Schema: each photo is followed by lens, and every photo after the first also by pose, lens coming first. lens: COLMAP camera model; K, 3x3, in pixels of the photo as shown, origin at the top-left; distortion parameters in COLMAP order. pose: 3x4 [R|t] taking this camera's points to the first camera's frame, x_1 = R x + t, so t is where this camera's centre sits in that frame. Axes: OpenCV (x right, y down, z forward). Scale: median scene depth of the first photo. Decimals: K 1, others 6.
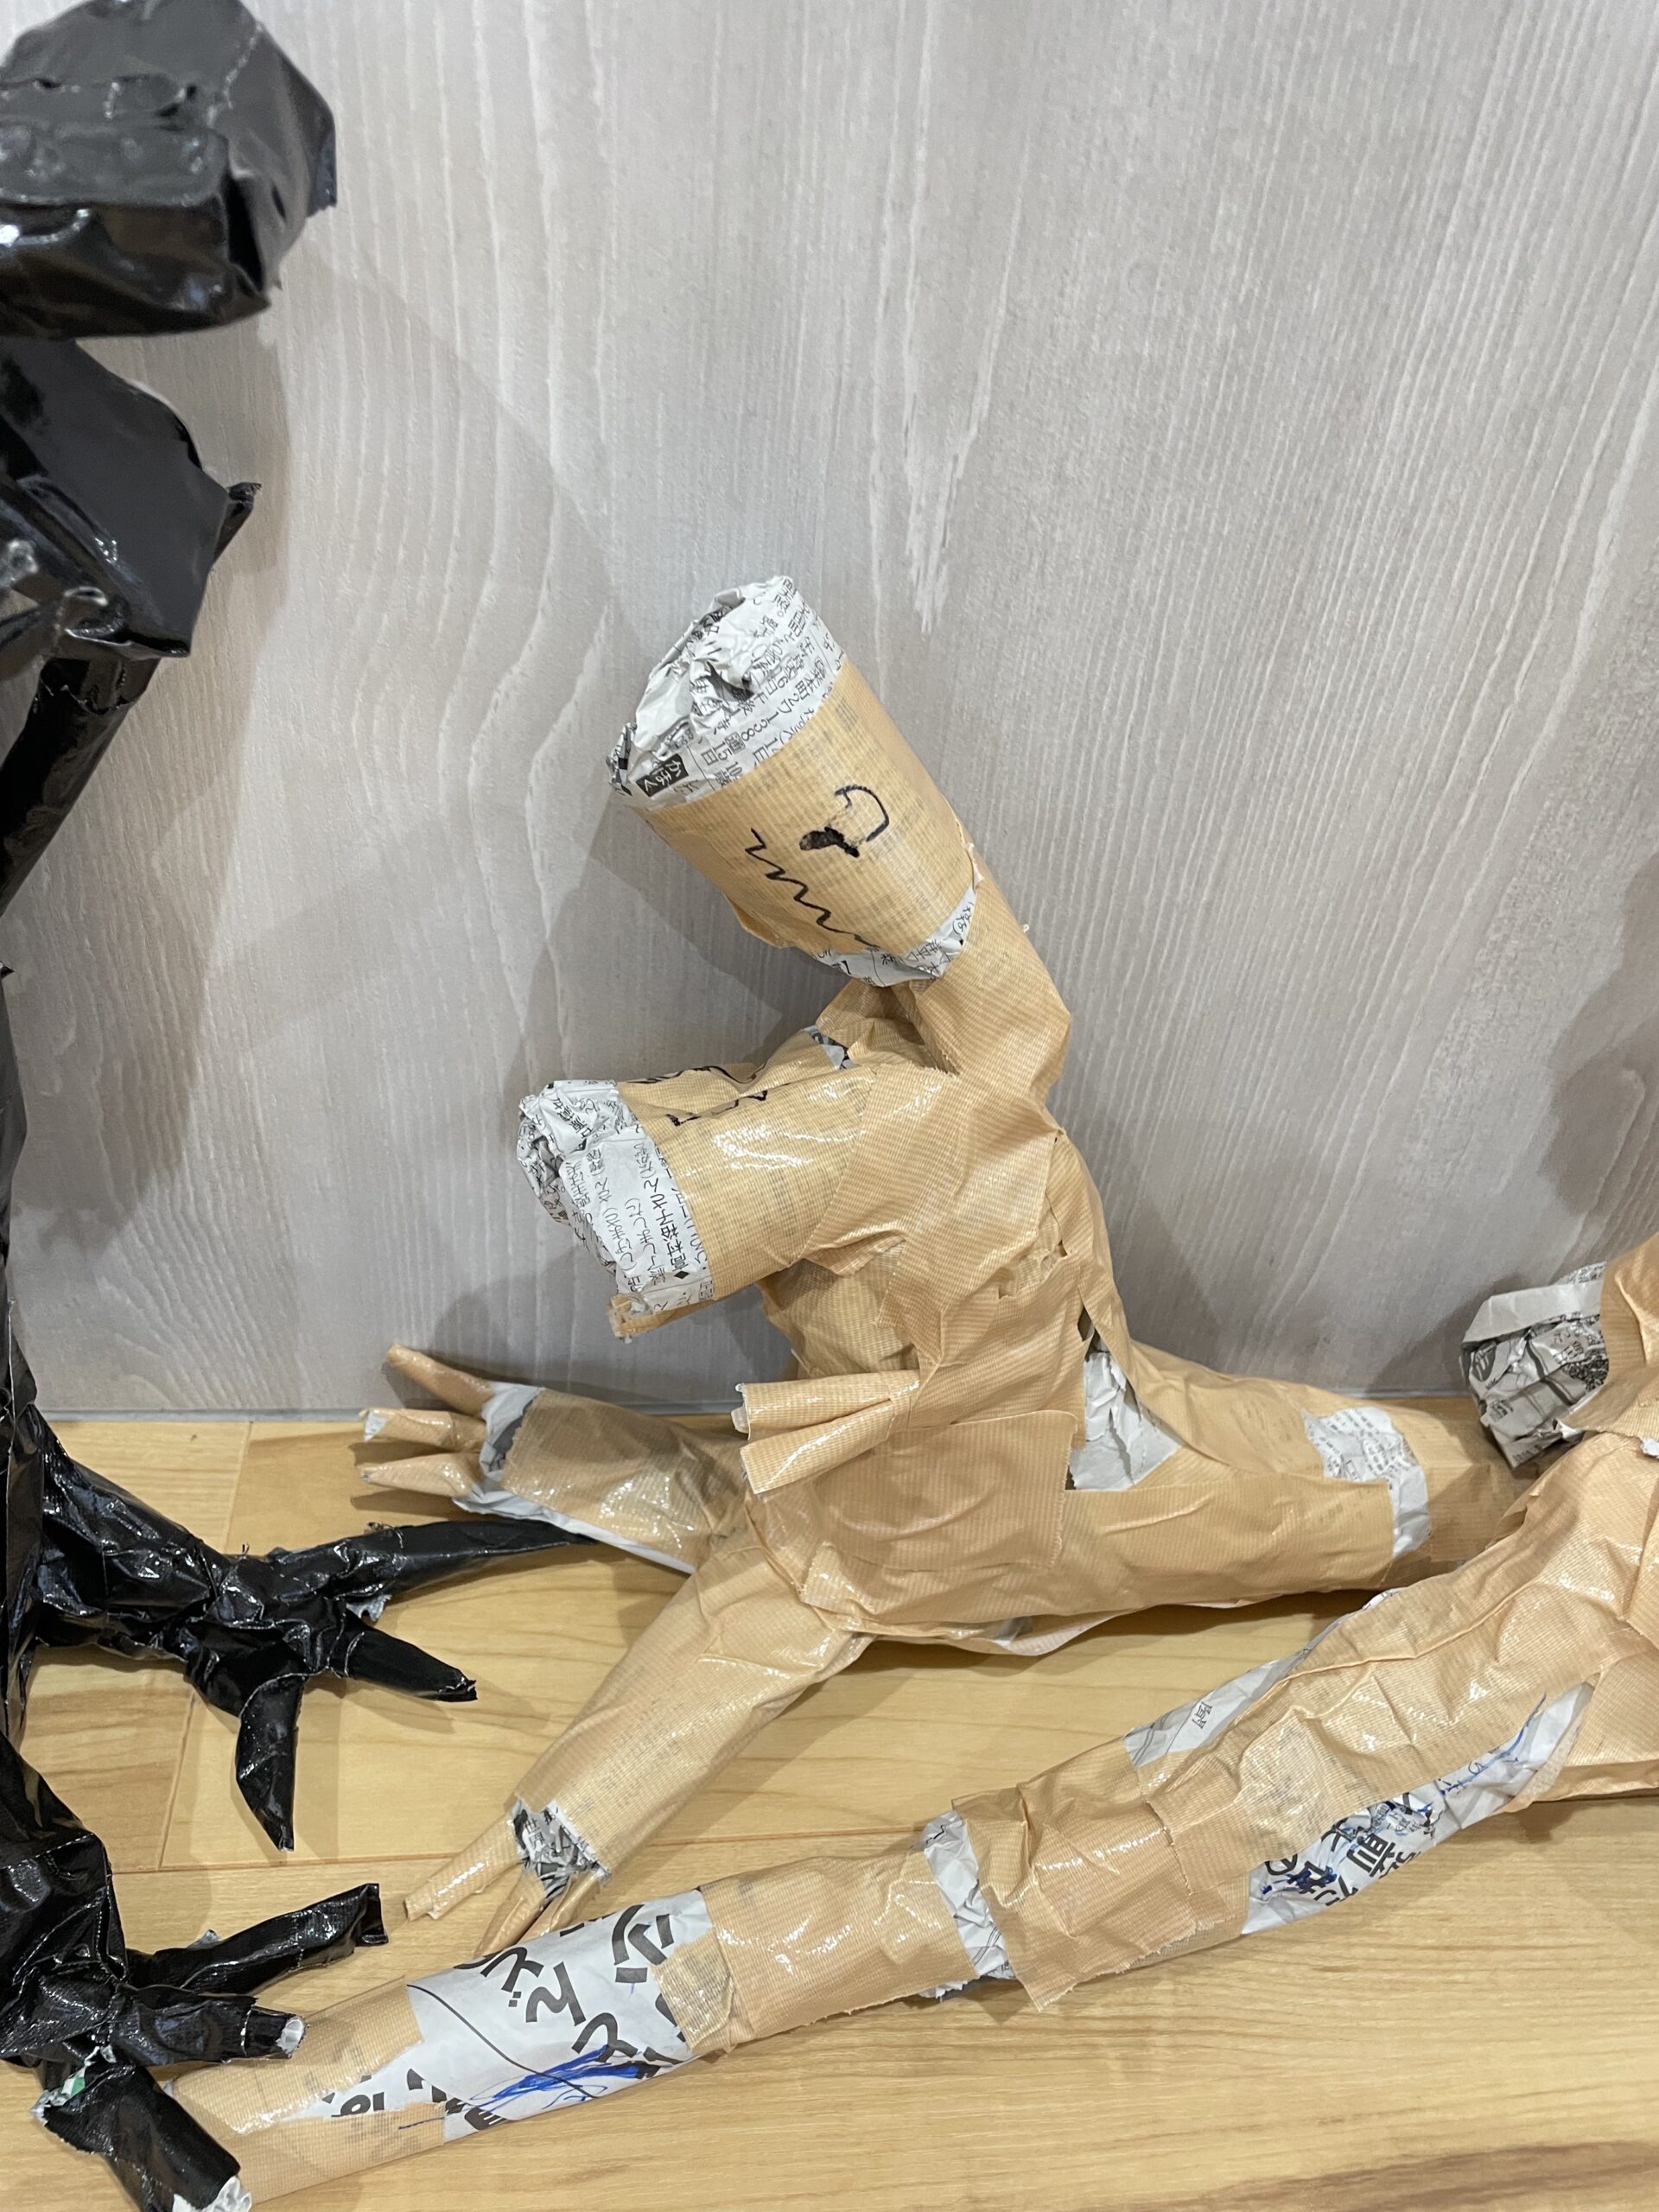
lens RADIAL K [[1672.8, 0, 796.6], [0, 1672.8, 1107.1], [0, 0, 1]] dist [0.080364, -0.118155]
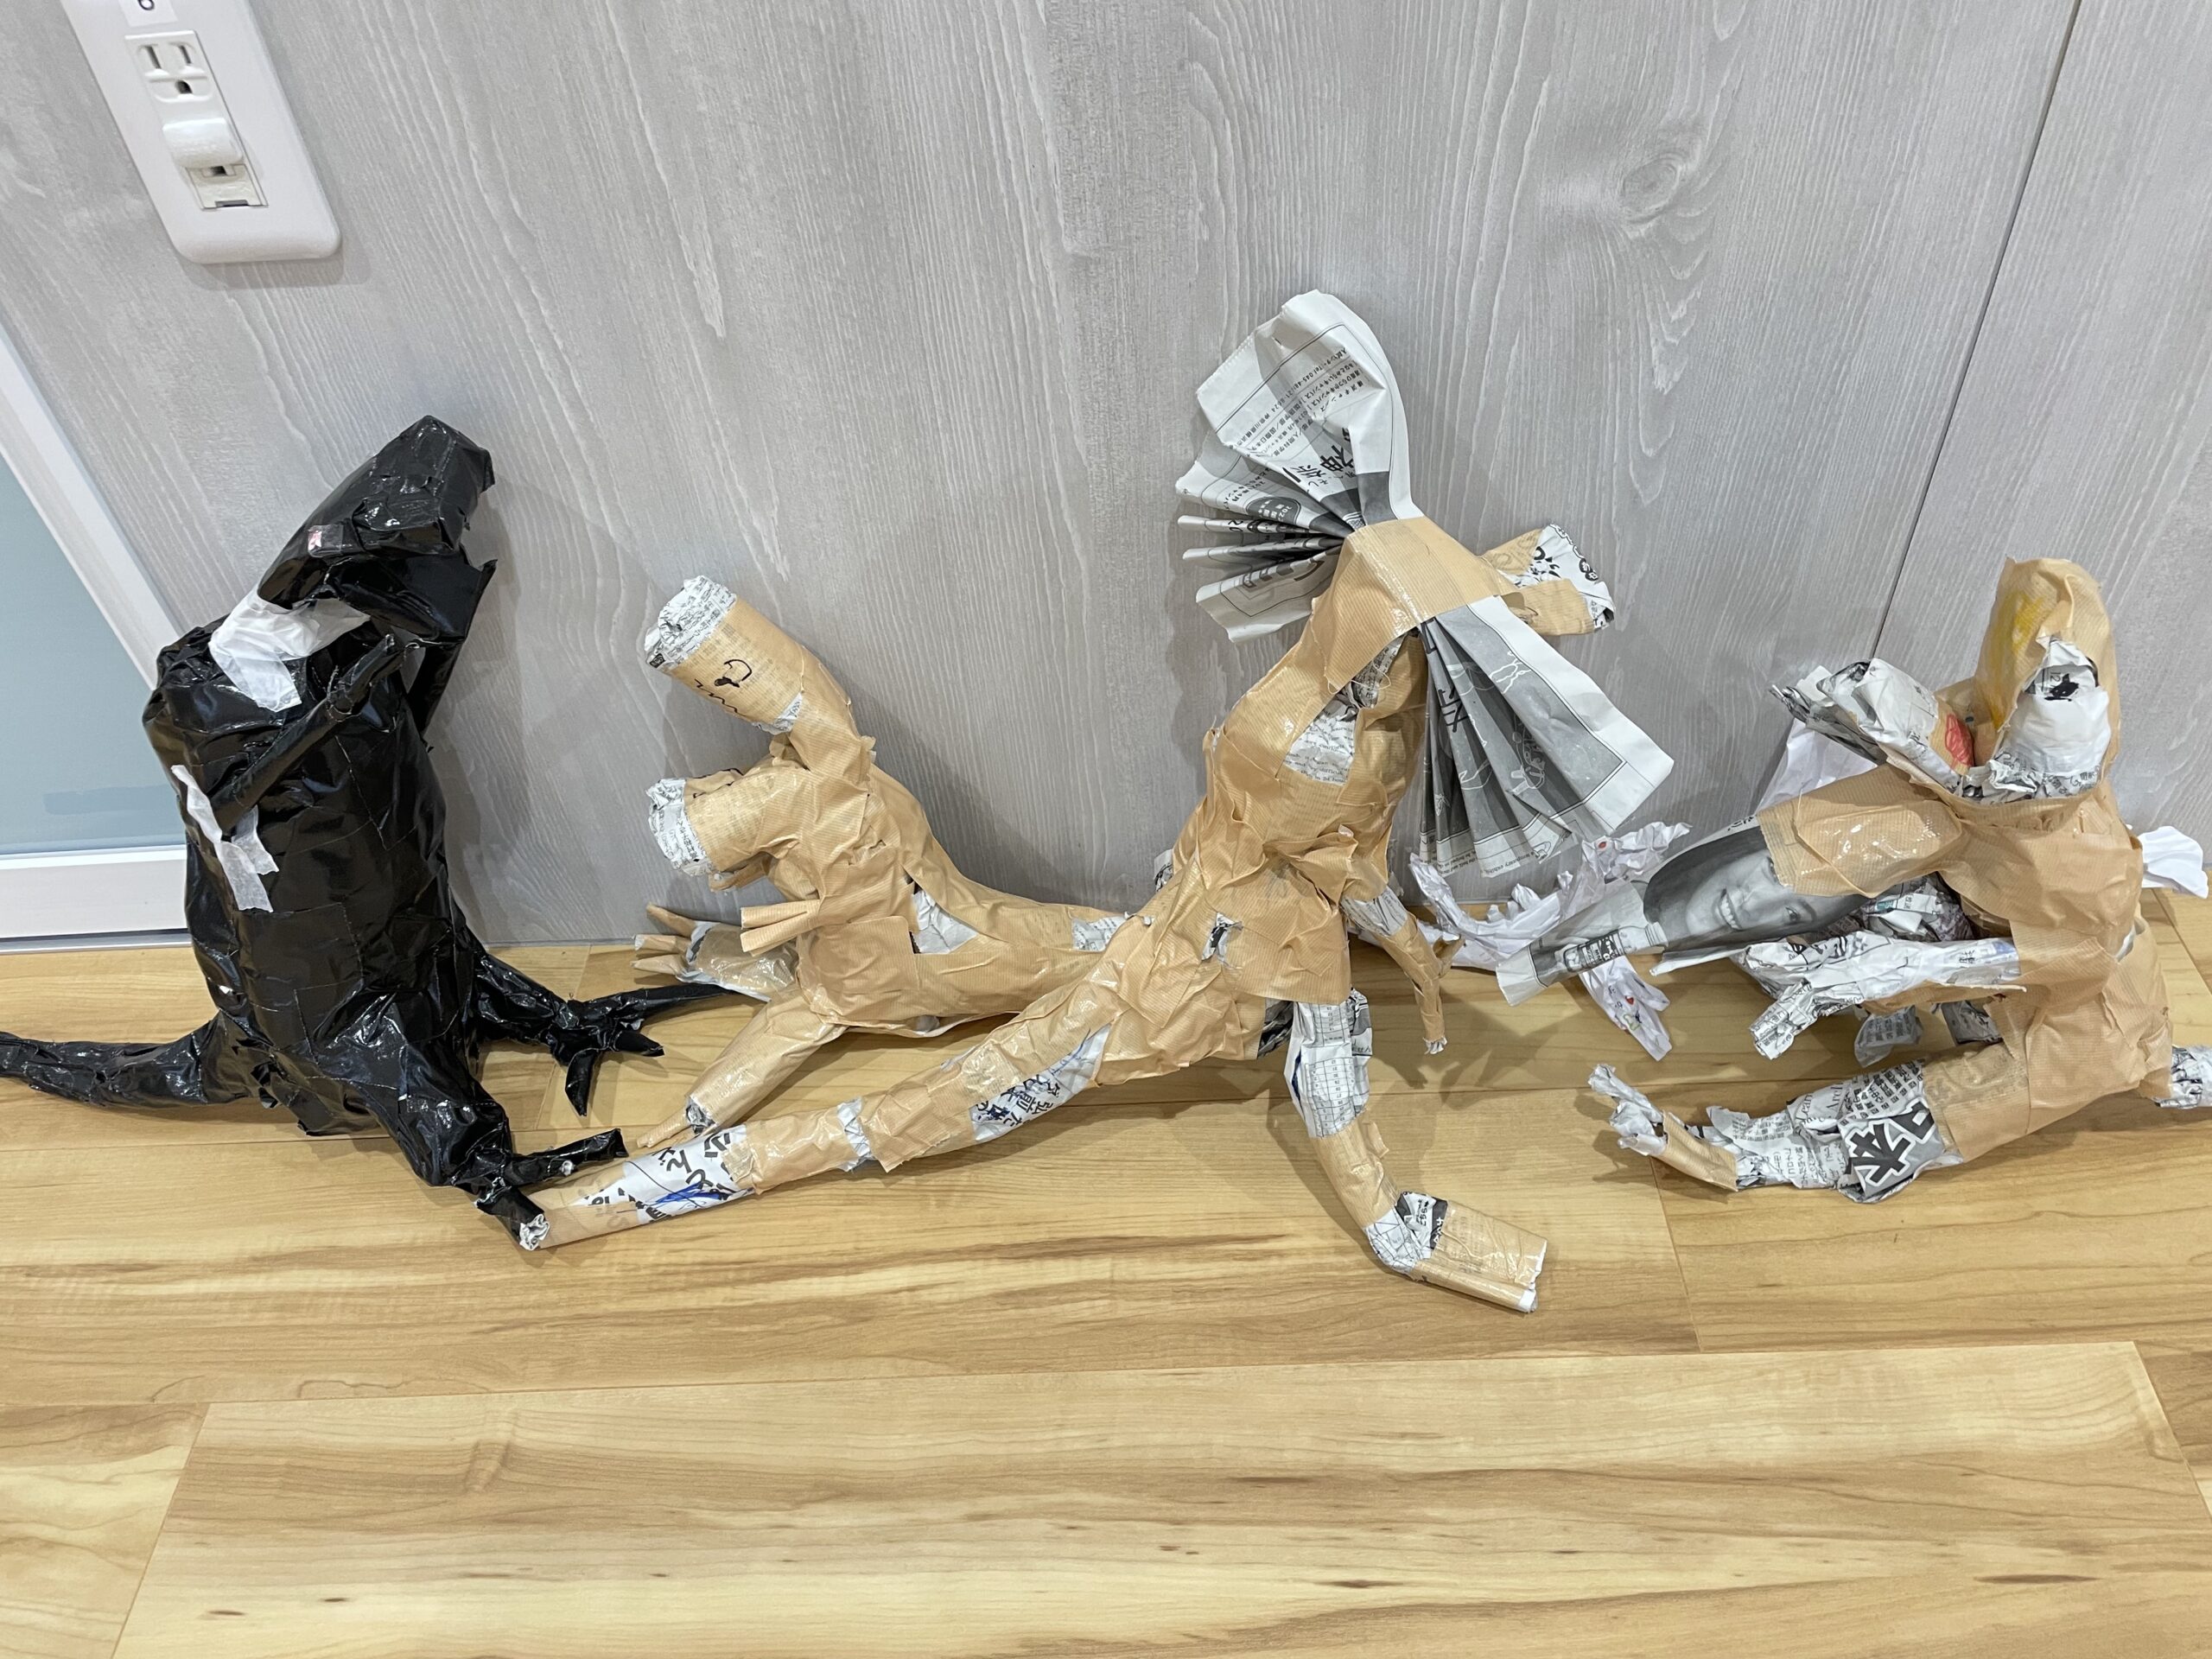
lens RADIAL K [[1672.8, 0, 1106.0], [0, 1672.8, 829.5], [0, 0, 1]] dist [0.080364, -0.118155]
pose [[0.984530, -0.043995, -0.169600, 0.842005], [0.054421, 0.996871, 0.057324, -0.045976], [0.166547, -0.065667, 0.983844, -1.164915]]
